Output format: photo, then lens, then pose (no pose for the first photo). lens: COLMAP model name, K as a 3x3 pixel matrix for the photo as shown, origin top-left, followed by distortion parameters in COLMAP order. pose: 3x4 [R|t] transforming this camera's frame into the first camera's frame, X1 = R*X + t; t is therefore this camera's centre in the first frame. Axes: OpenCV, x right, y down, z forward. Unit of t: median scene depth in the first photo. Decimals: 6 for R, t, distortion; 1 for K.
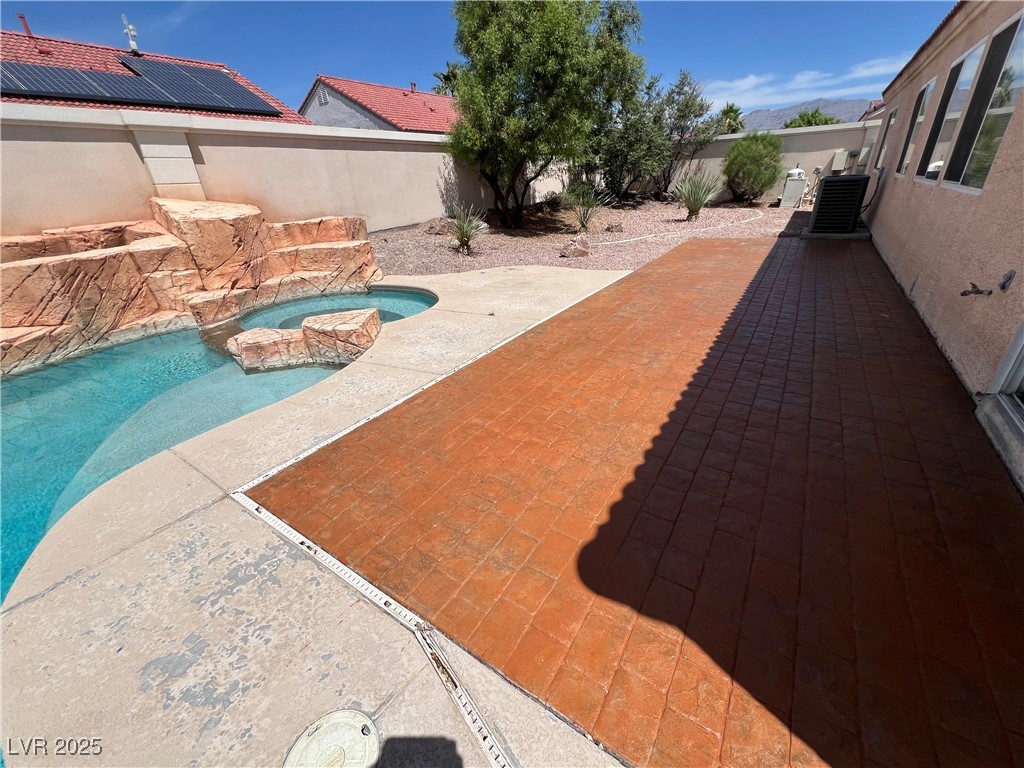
lens RADIAL K [[412.2, 0, 510.8], [0, 412.2, 379.5], [0, 0, 1]] dist [-0.001617, 0.000522]
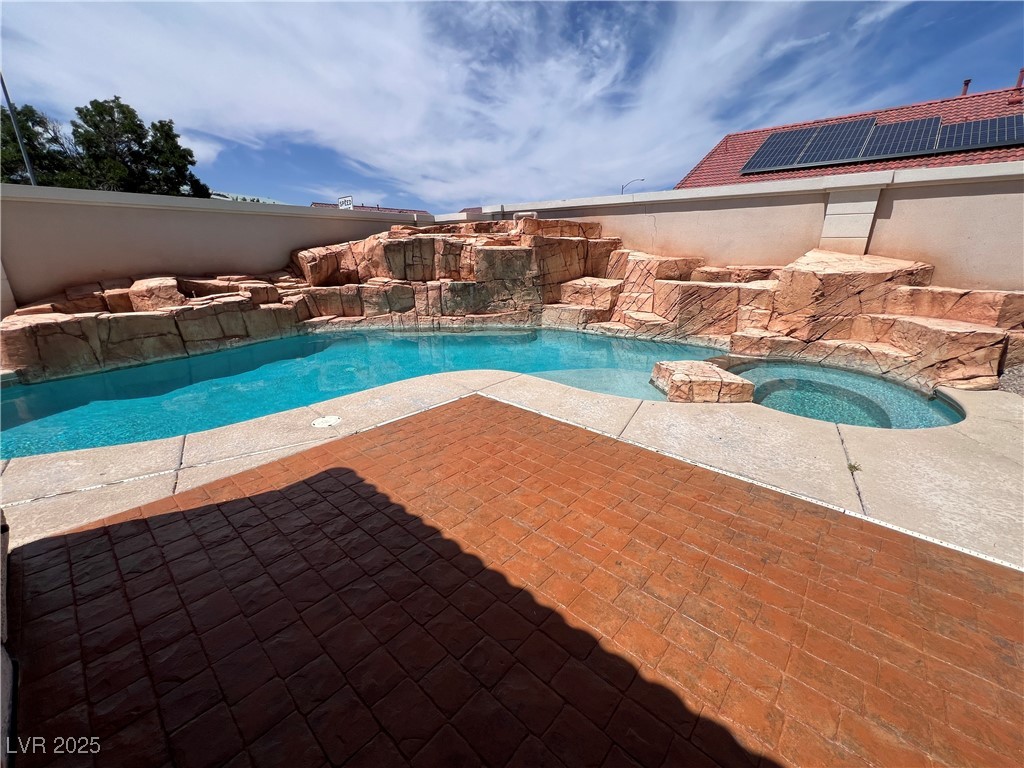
lens RADIAL K [[412.2, 0, 510.8], [0, 412.2, 379.5], [0, 0, 1]] dist [-0.001617, 0.000522]
pose [[-0.134212, 0.352308, -0.926211, 0.424948], [-0.426160, 0.823301, 0.374917, -0.221552], [0.894637, 0.445032, 0.039643, 0.381050]]
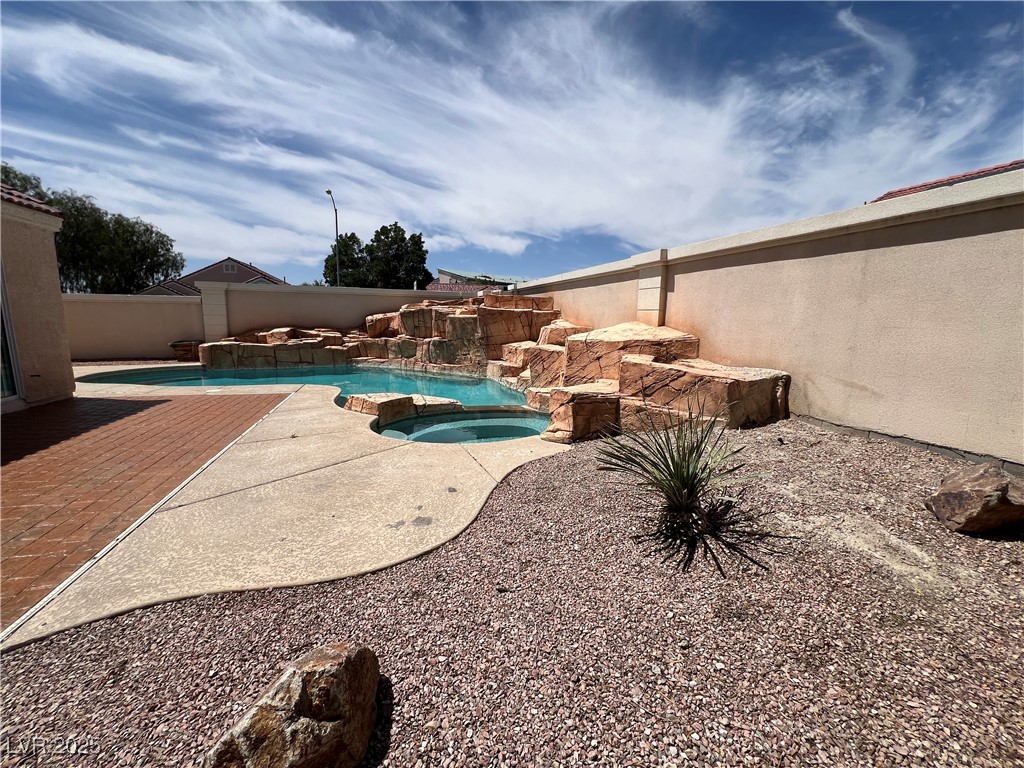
lens RADIAL K [[412.2, 0, 510.8], [0, 412.2, 379.5], [0, 0, 1]] dist [-0.001617, 0.000522]
pose [[-0.639943, 0.156055, -0.752409, 0.285360], [-0.322351, 0.834321, 0.447212, -0.729253], [0.697540, 0.528730, -0.483614, 1.443012]]
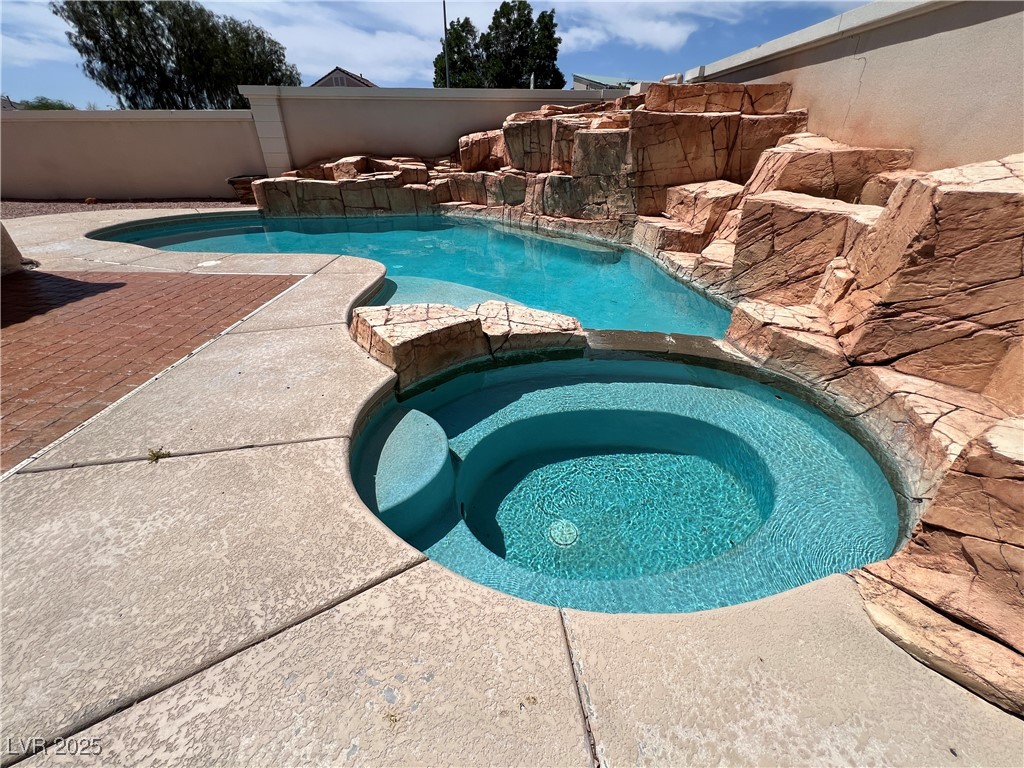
lens RADIAL K [[412.2, 0, 510.8], [0, 412.2, 379.5], [0, 0, 1]] dist [-0.001617, 0.000522]
pose [[-0.834965, 0.317675, -0.449351, -0.146102], [-0.204705, 0.578656, 0.789464, -0.482409], [0.510812, 0.751159, -0.418127, 1.041087]]
